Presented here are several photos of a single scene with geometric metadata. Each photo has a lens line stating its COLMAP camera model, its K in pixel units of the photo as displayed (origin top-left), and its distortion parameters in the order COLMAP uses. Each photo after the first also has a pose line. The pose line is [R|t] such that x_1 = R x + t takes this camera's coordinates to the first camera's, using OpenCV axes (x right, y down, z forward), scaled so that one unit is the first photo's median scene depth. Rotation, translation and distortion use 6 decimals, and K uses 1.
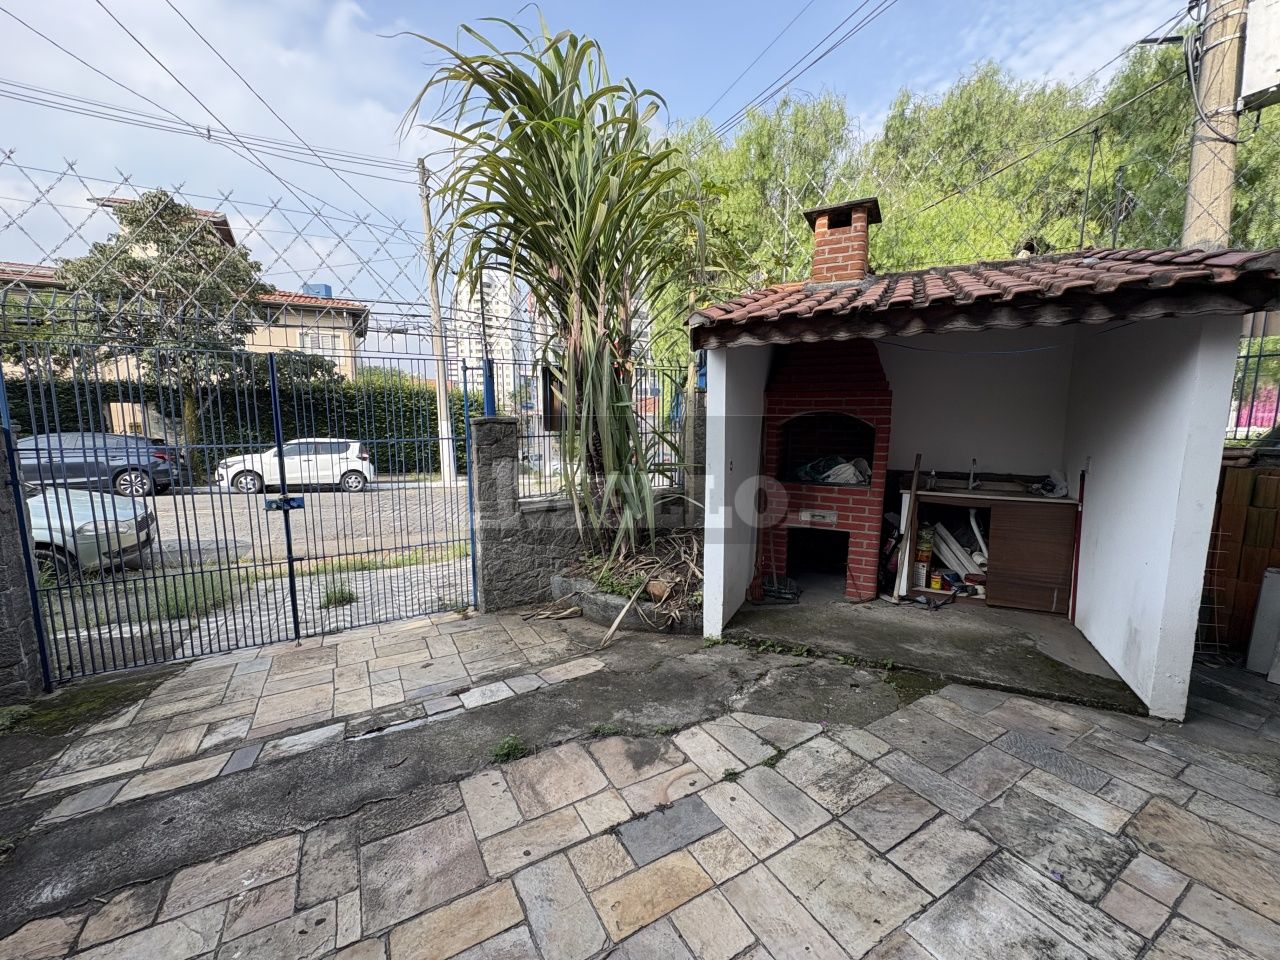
lens RADIAL K [[507.0, 0, 640.0], [0, 507.0, 480.0], [0, 0, 1]] dist [0.001455, 0.000399]
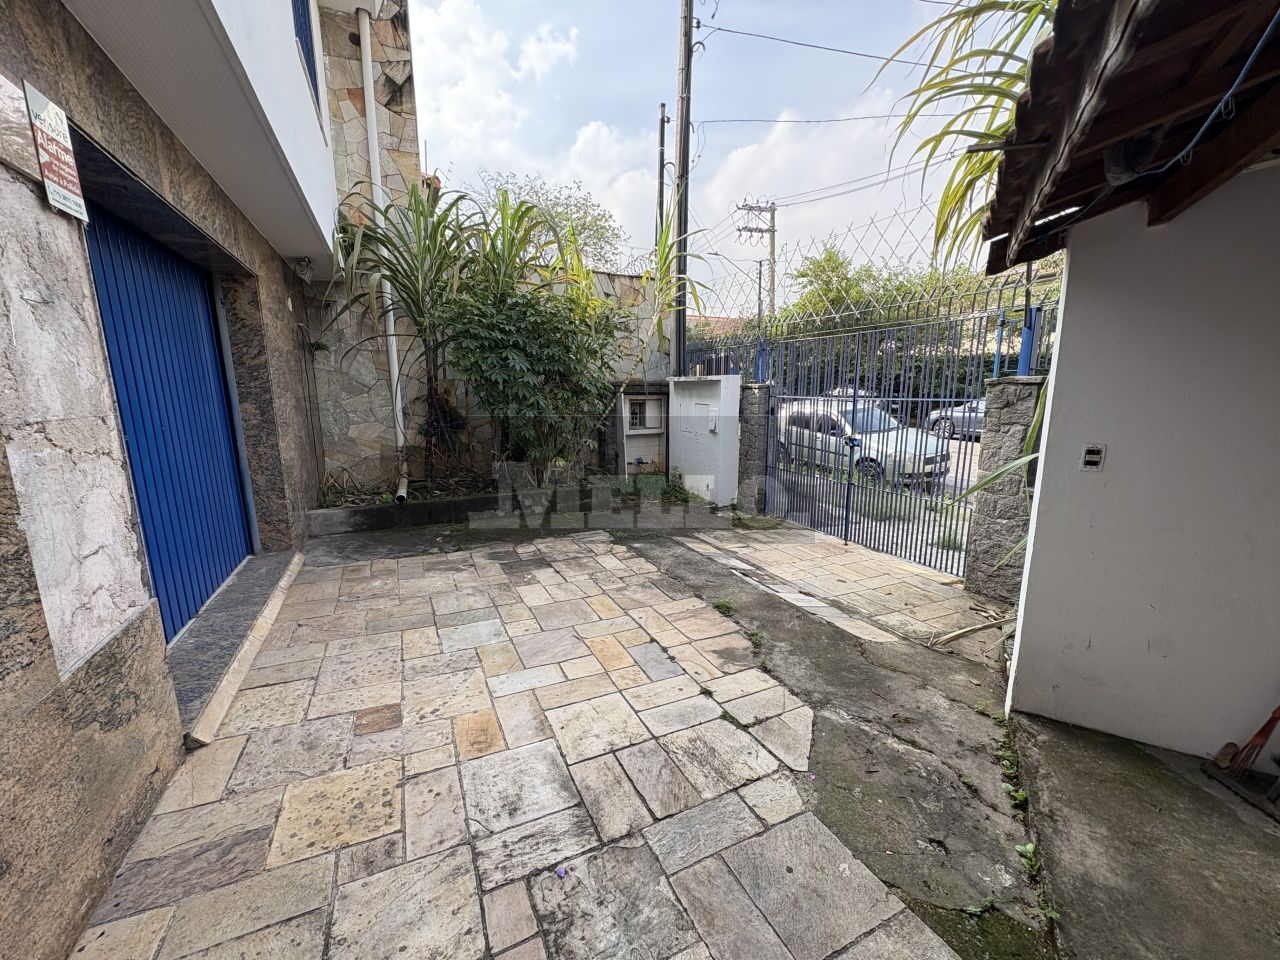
lens RADIAL K [[507.0, 0, 640.0], [0, 507.0, 480.0], [0, 0, 1]] dist [0.001455, 0.000399]
pose [[-0.075327, 0.181995, -0.980410, 1.104772], [-0.119042, 0.974531, 0.190049, -0.072013], [0.990028, 0.131026, -0.051744, 0.765305]]
